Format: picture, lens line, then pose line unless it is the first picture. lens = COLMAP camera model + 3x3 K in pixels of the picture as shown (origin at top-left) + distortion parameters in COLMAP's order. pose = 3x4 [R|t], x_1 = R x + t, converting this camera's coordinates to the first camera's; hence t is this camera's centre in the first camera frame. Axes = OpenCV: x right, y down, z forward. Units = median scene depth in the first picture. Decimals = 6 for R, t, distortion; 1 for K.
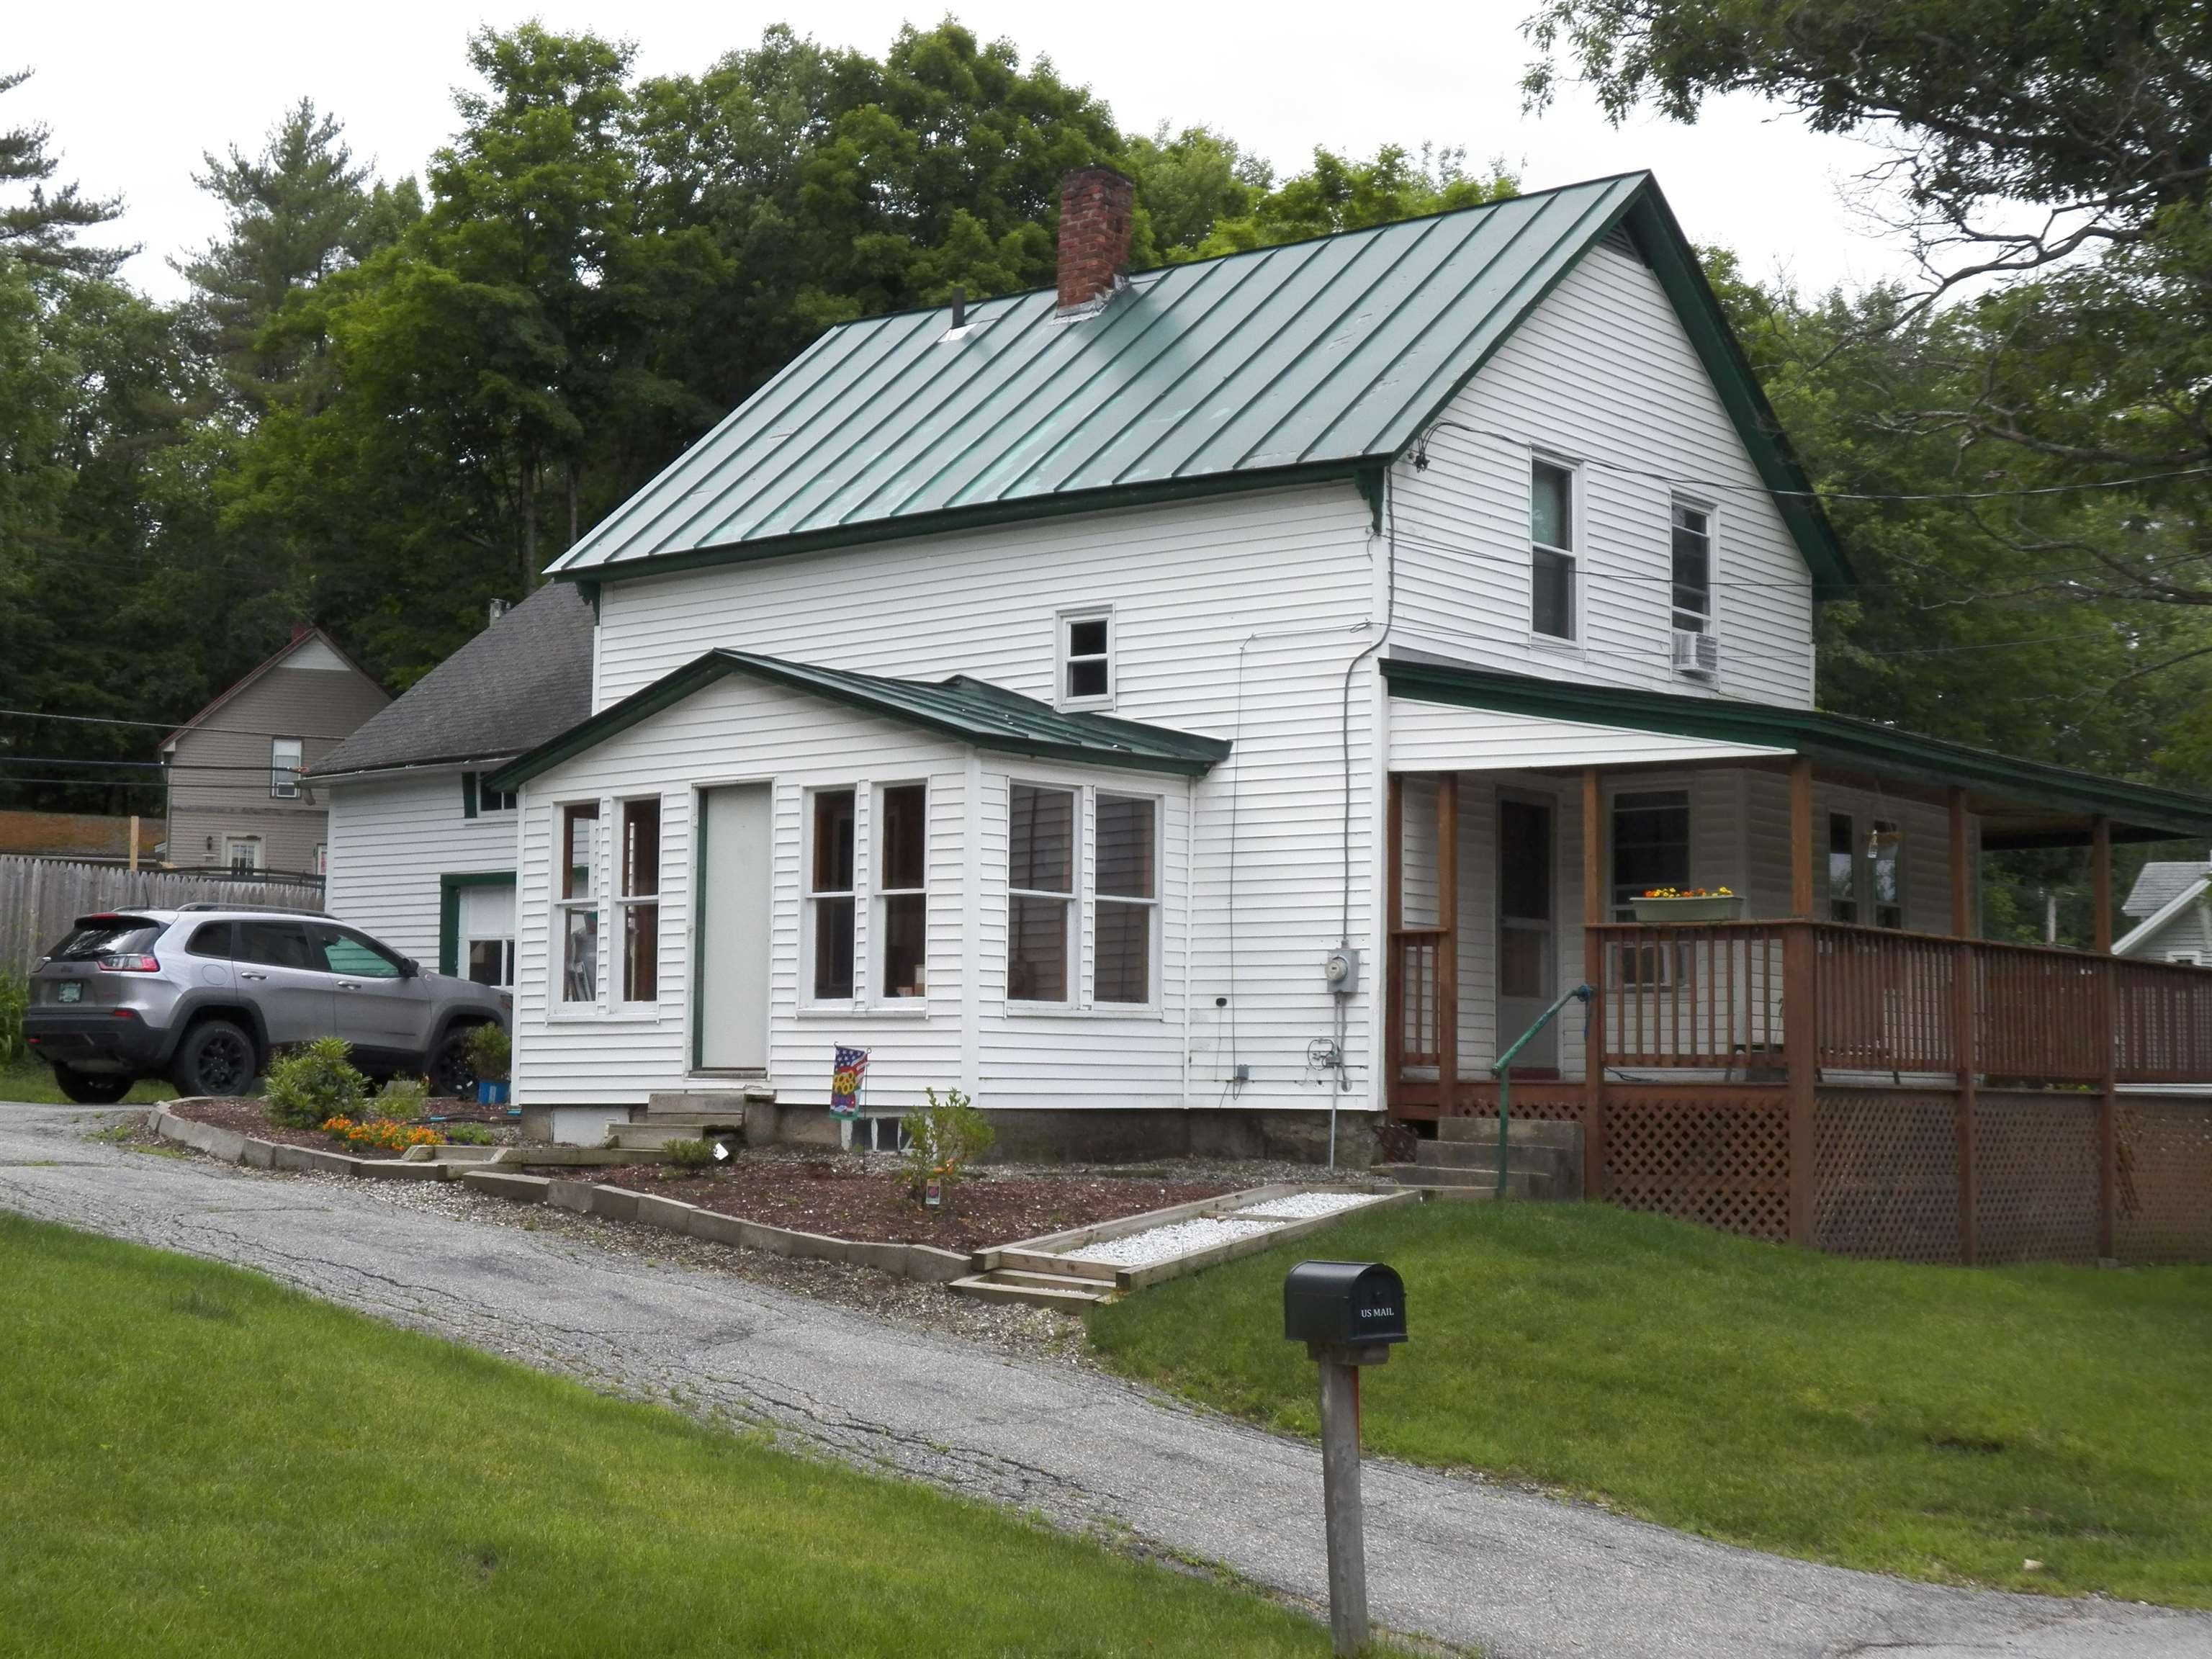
lens RADIAL K [[3194.5, 0, 1094.8], [0, 3194.5, 826.0], [0, 0, 1]] dist [-0.054817, 0.000000]
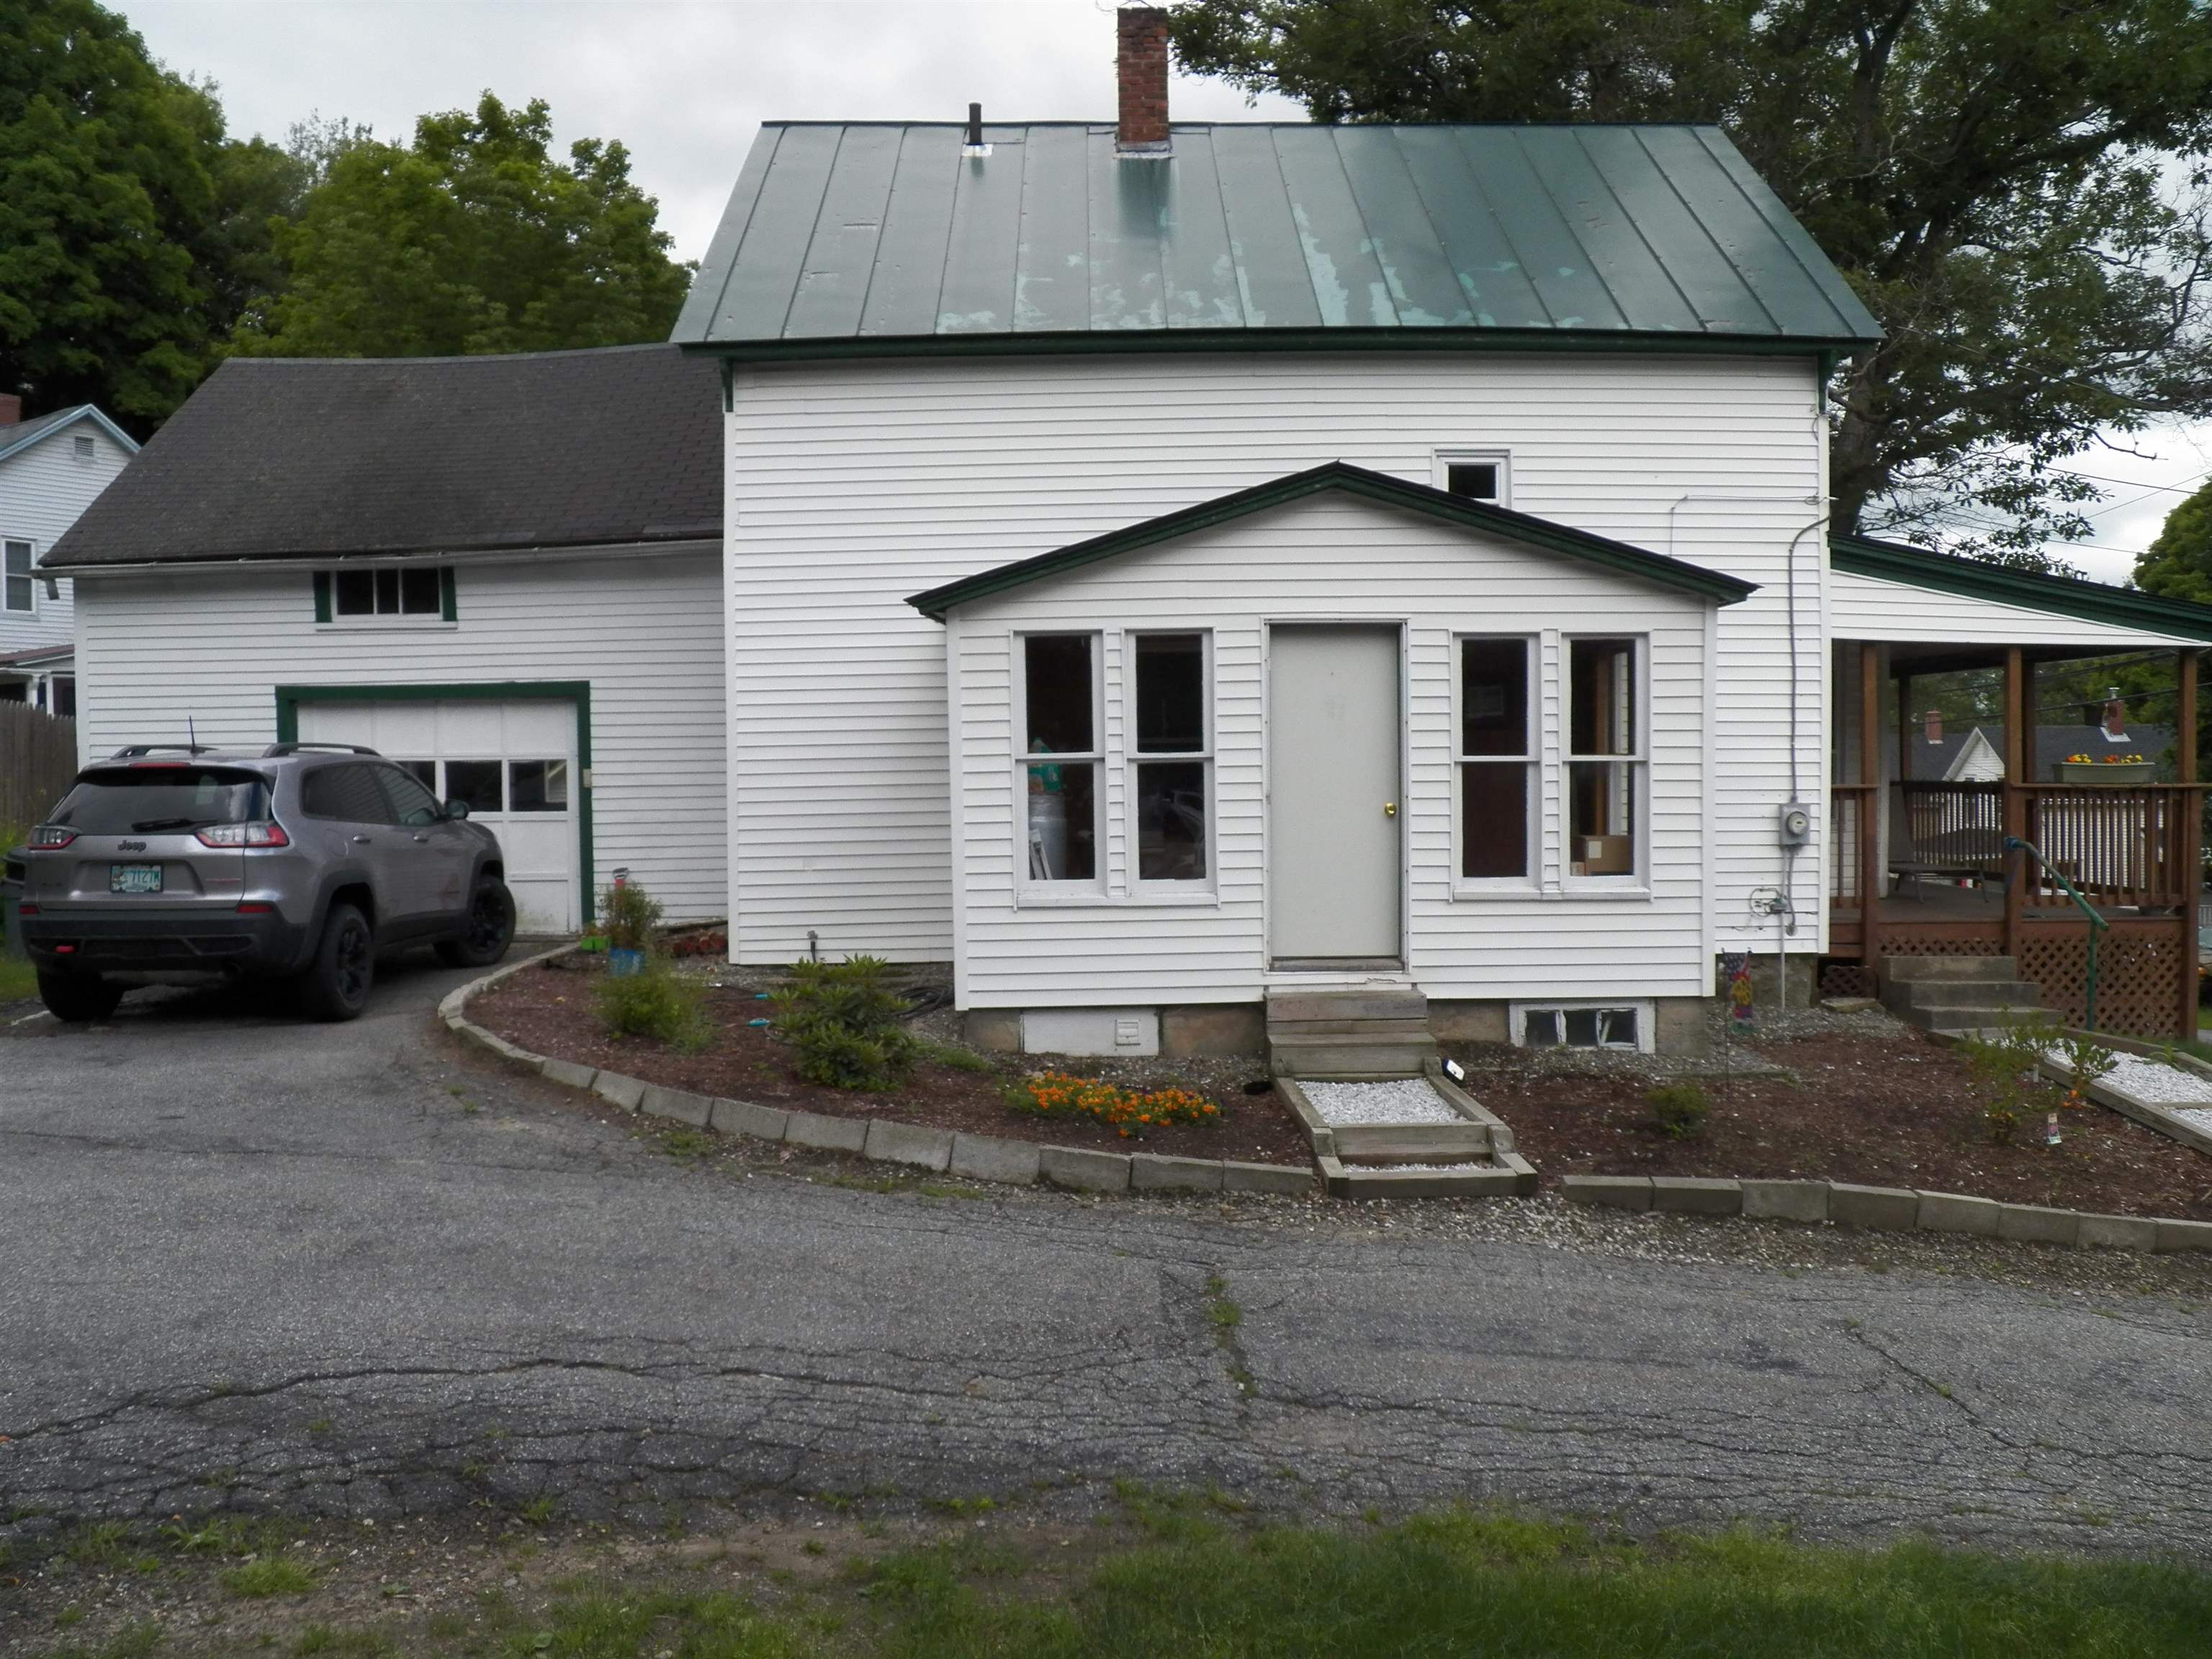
lens RADIAL K [[1804.5, 0, 1113.3], [0, 1804.5, 845.3], [0, 0, 1]] dist [-0.127055, 0.084237]
pose [[0.779375, -0.044118, 0.625003, -0.465790], [-0.036487, 0.992629, 0.115567, -0.007733], [-0.625495, -0.112874, 0.772021, 0.677496]]
